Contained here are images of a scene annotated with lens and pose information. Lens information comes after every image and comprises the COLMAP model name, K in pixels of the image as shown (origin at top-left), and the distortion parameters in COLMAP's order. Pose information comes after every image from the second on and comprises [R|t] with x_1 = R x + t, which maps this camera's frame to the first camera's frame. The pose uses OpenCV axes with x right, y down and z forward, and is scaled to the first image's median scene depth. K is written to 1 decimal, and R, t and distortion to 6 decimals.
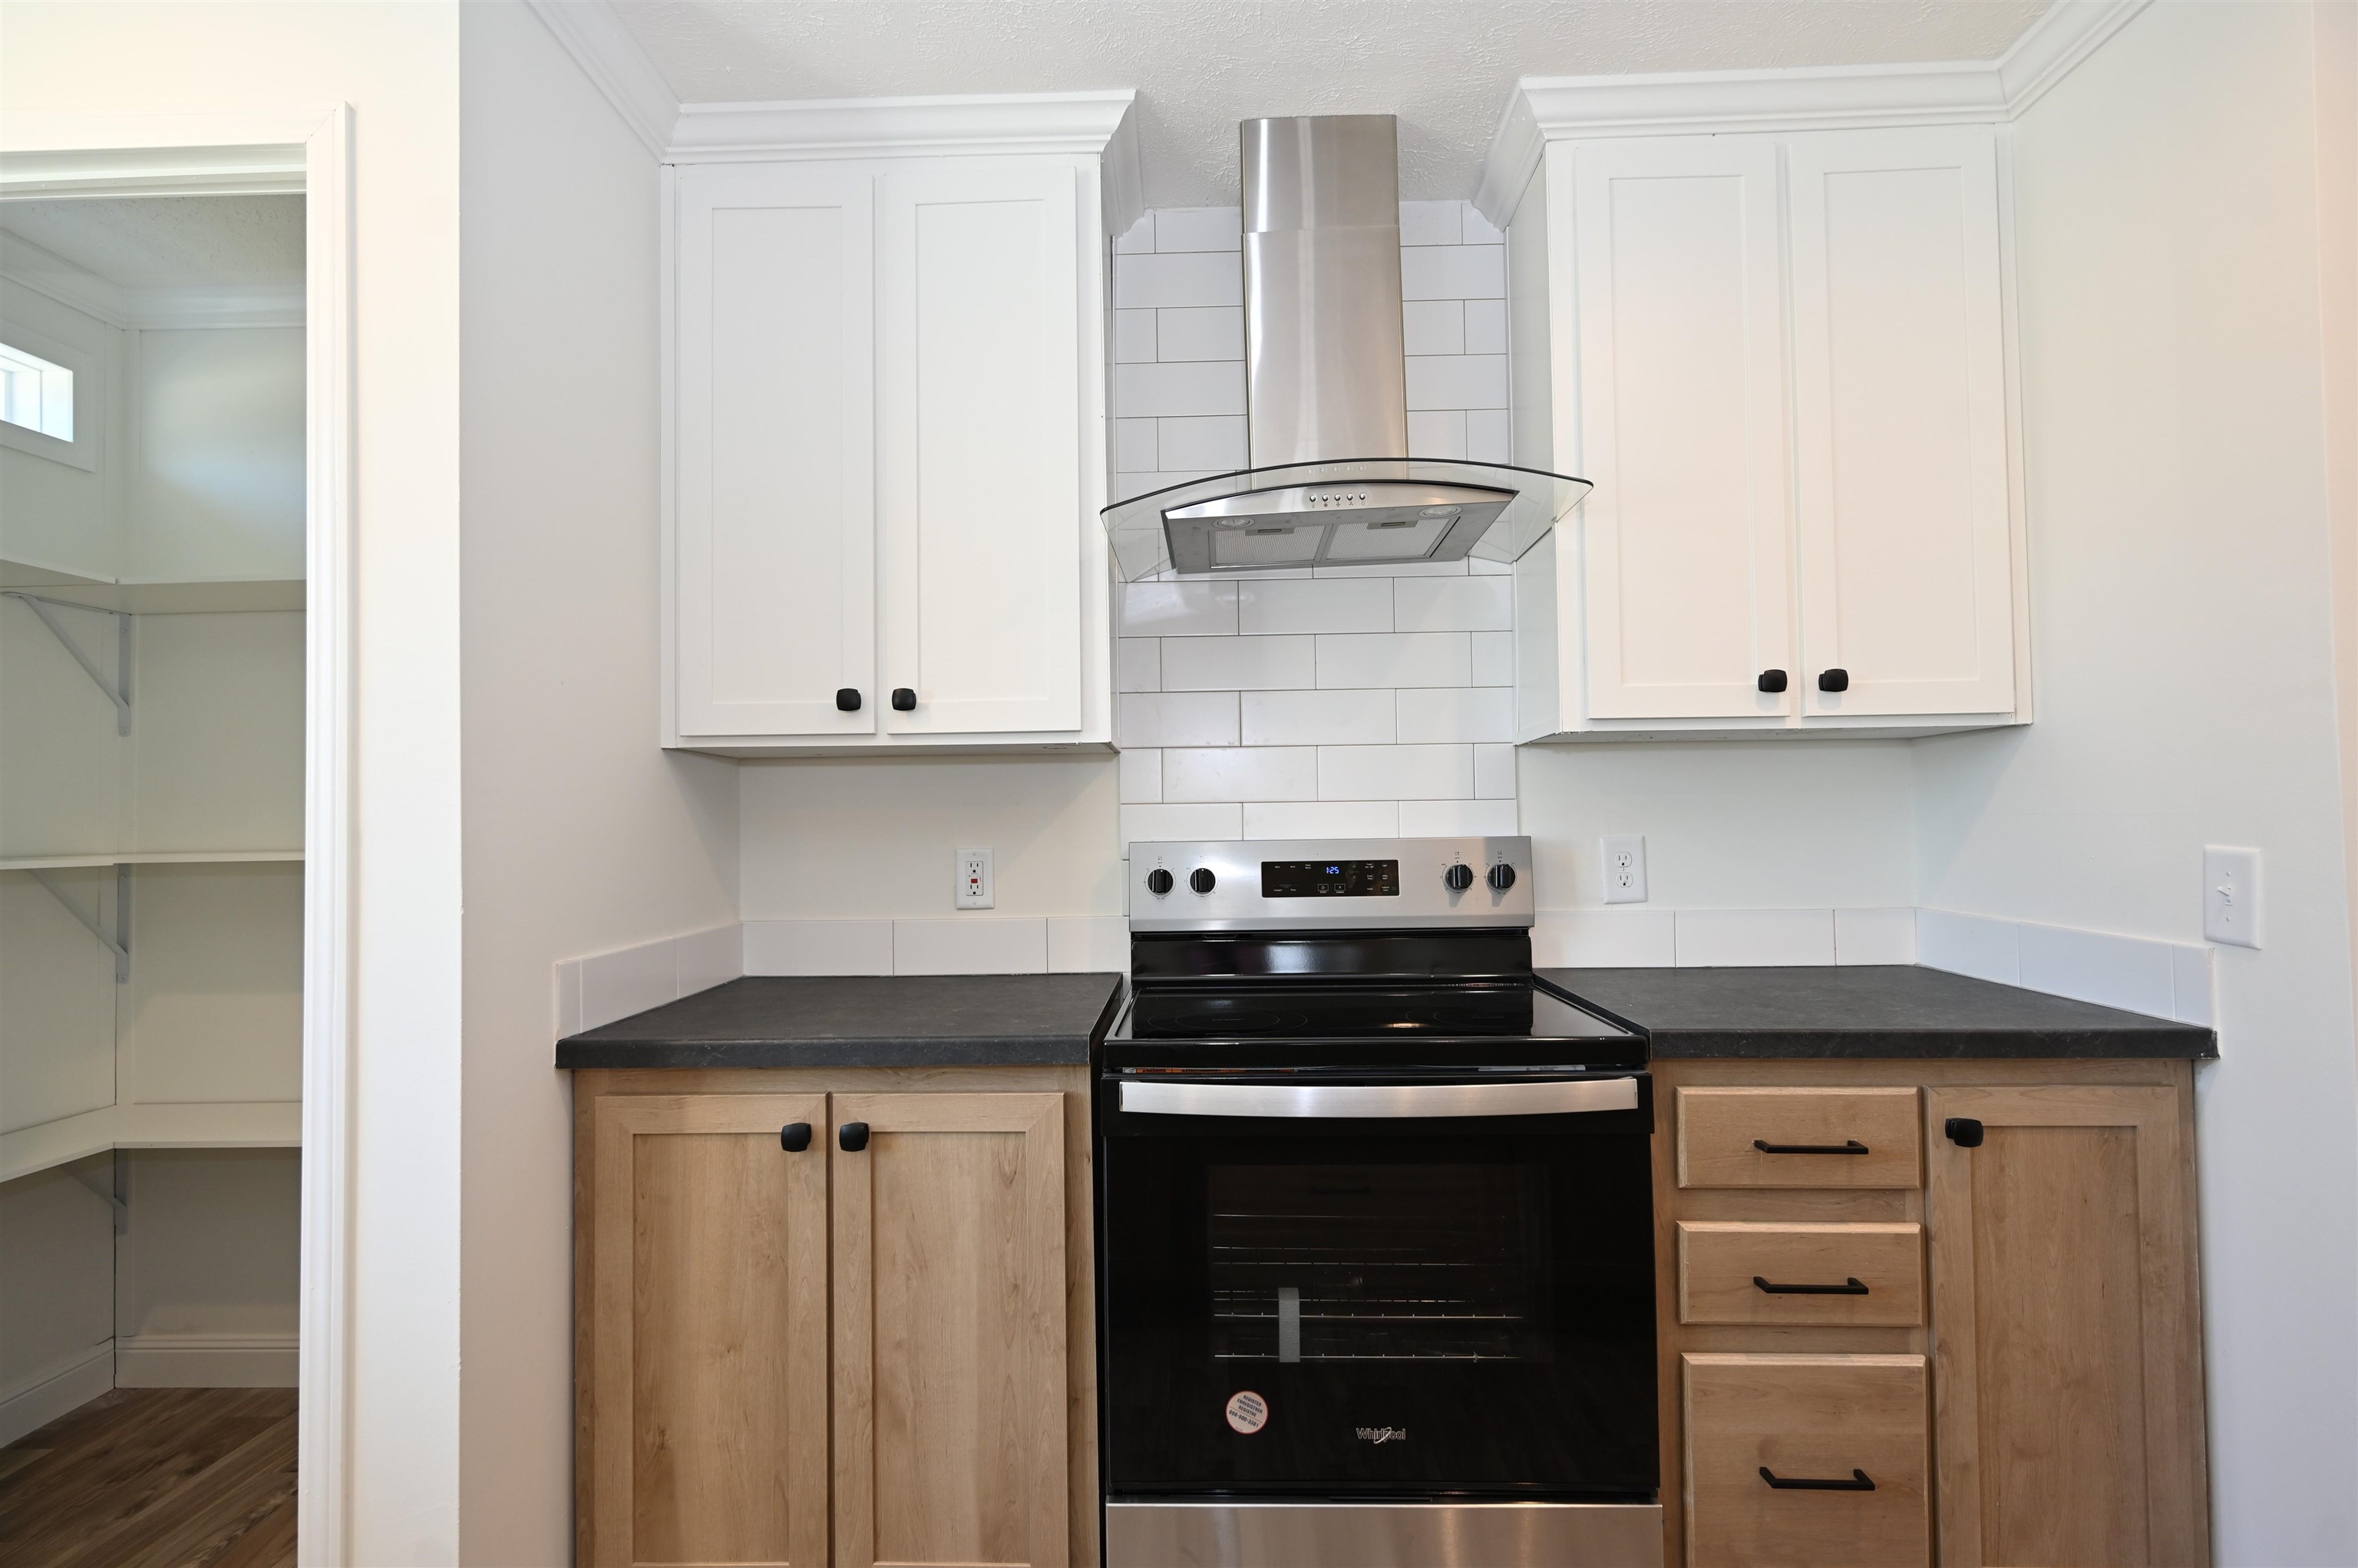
lens RADIAL K [[1111.3, 0, 1170.8], [0, 1111.3, 793.7], [0, 0, 1]] dist [0.000984, 0.000154]
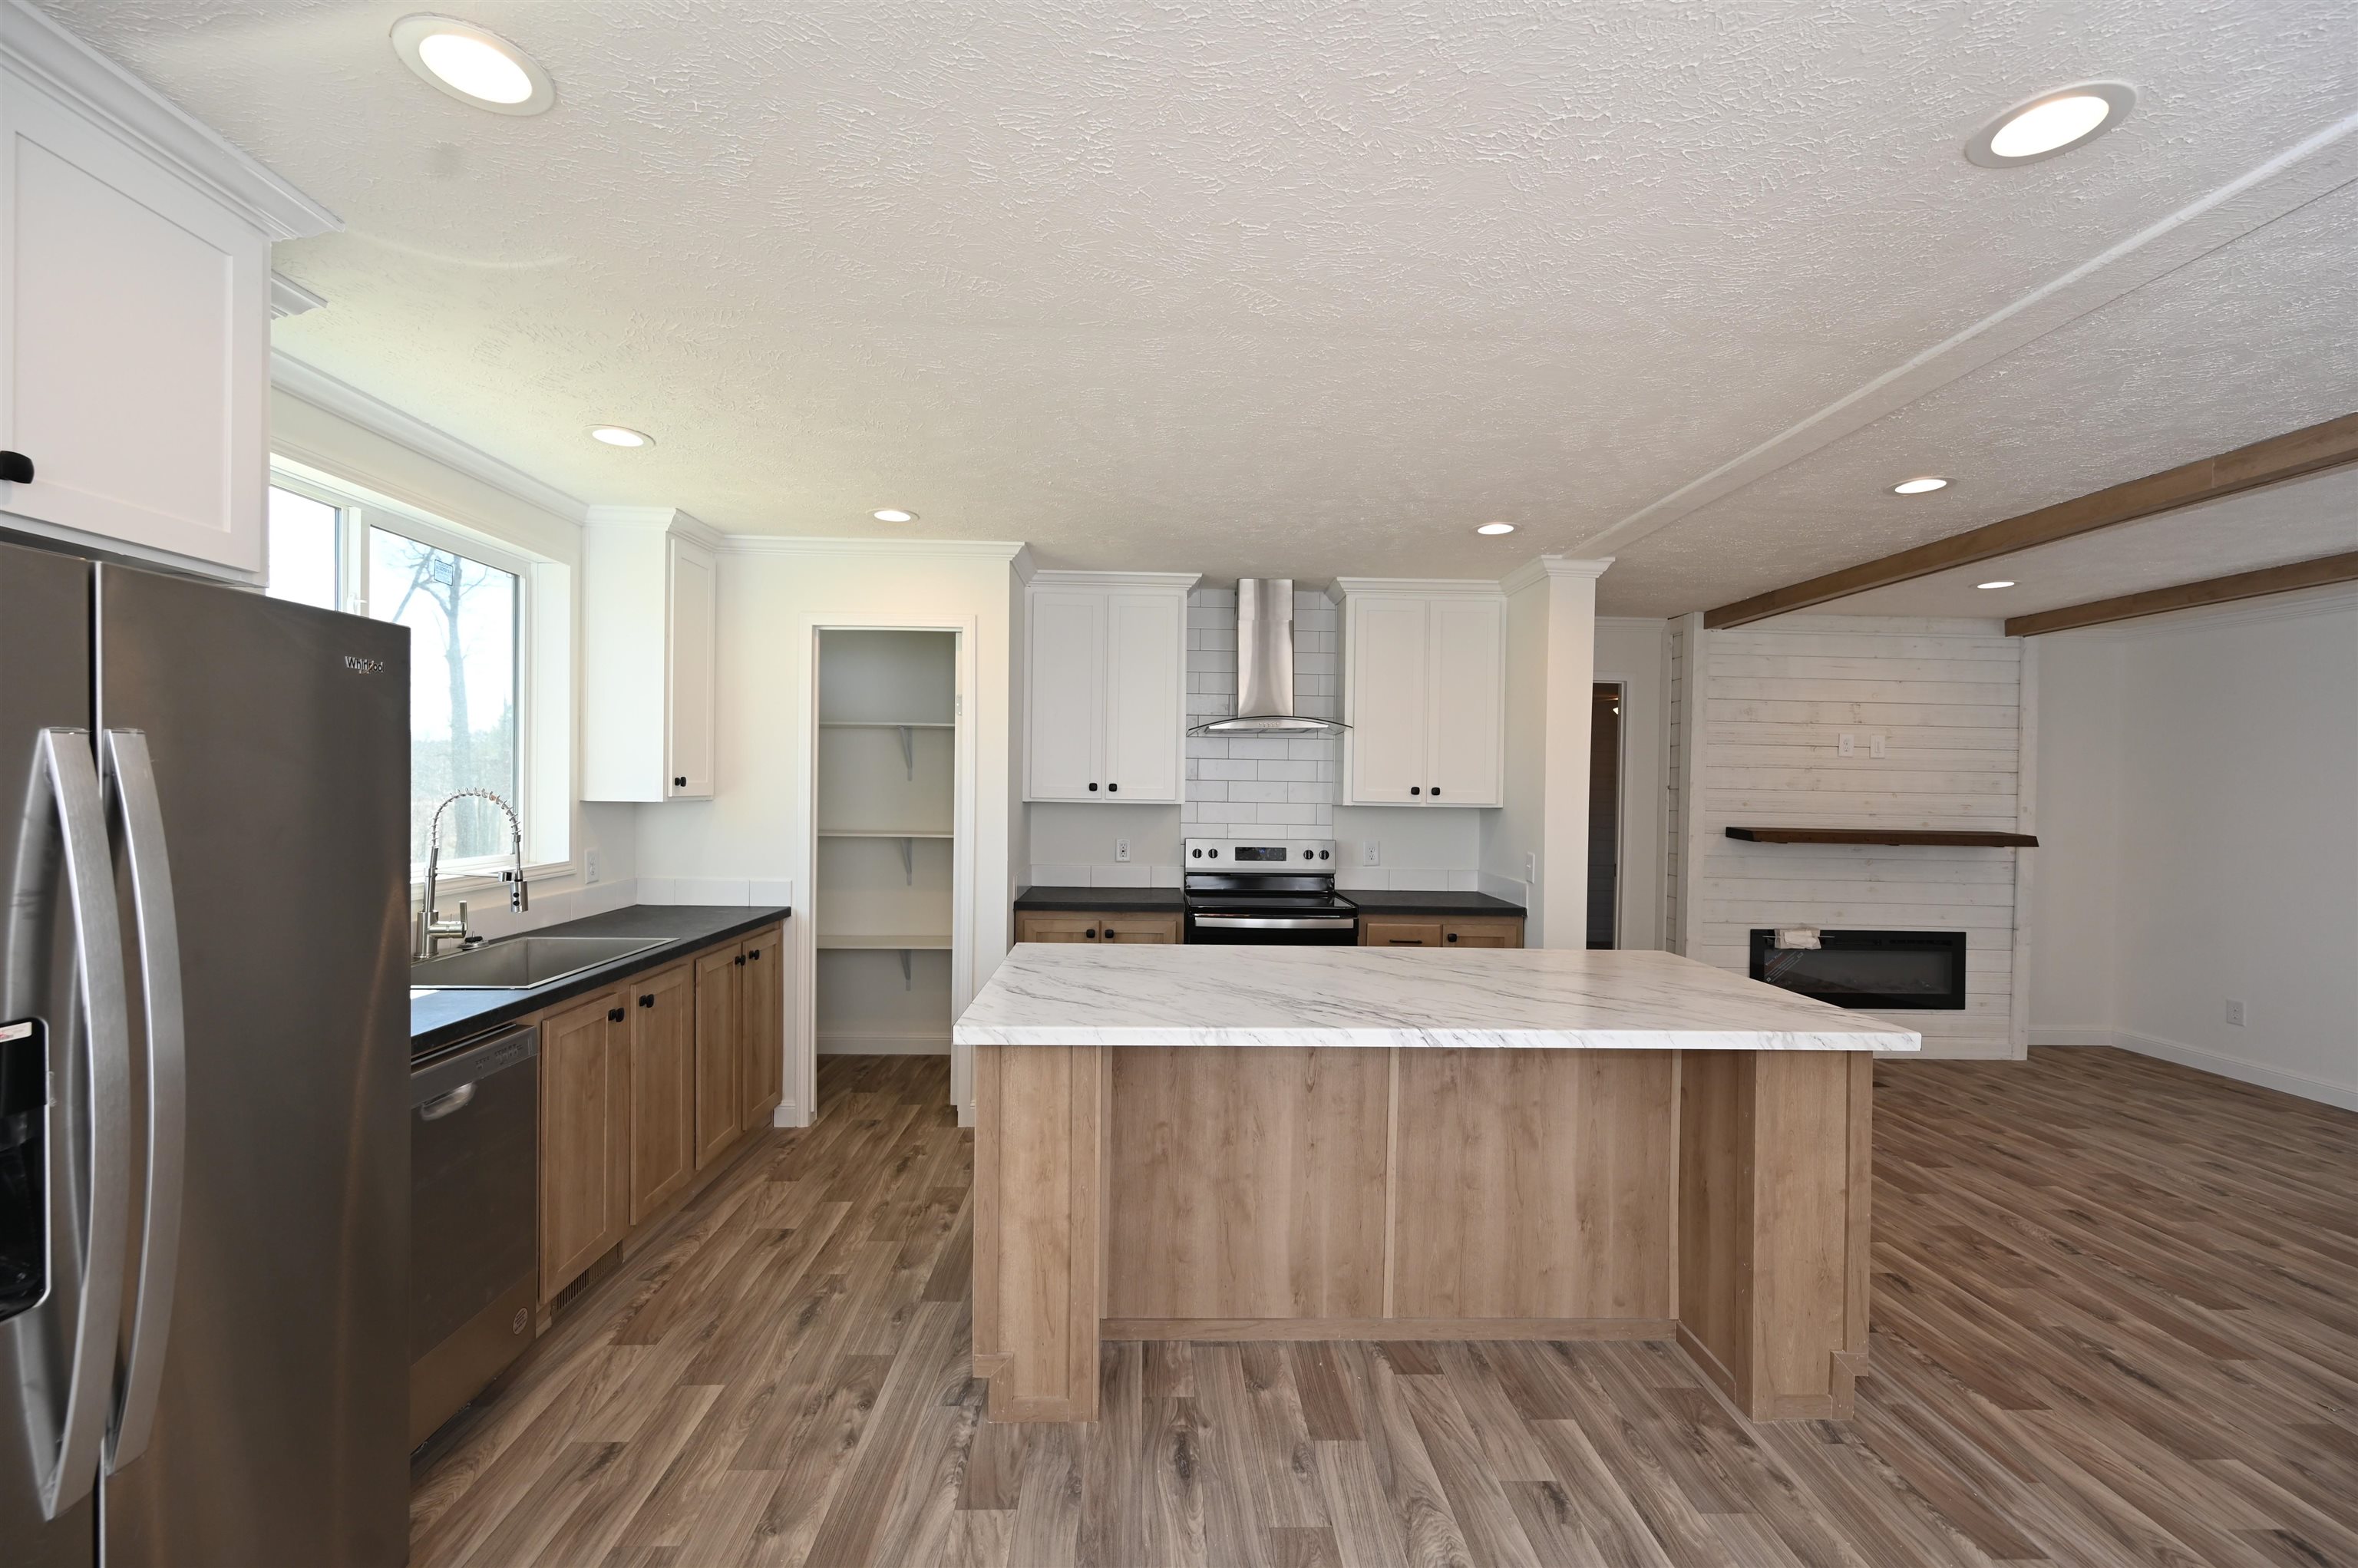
lens RADIAL K [[969.6, 0, 1158.7], [0, 969.6, 795.7], [0, 0, 1]] dist [0.000377, 0.000172]
pose [[0.998566, 0.028103, 0.045561, -0.231352], [-0.029495, 0.999110, 0.030156, -0.137722], [-0.044673, -0.031456, 0.998506, -1.430035]]
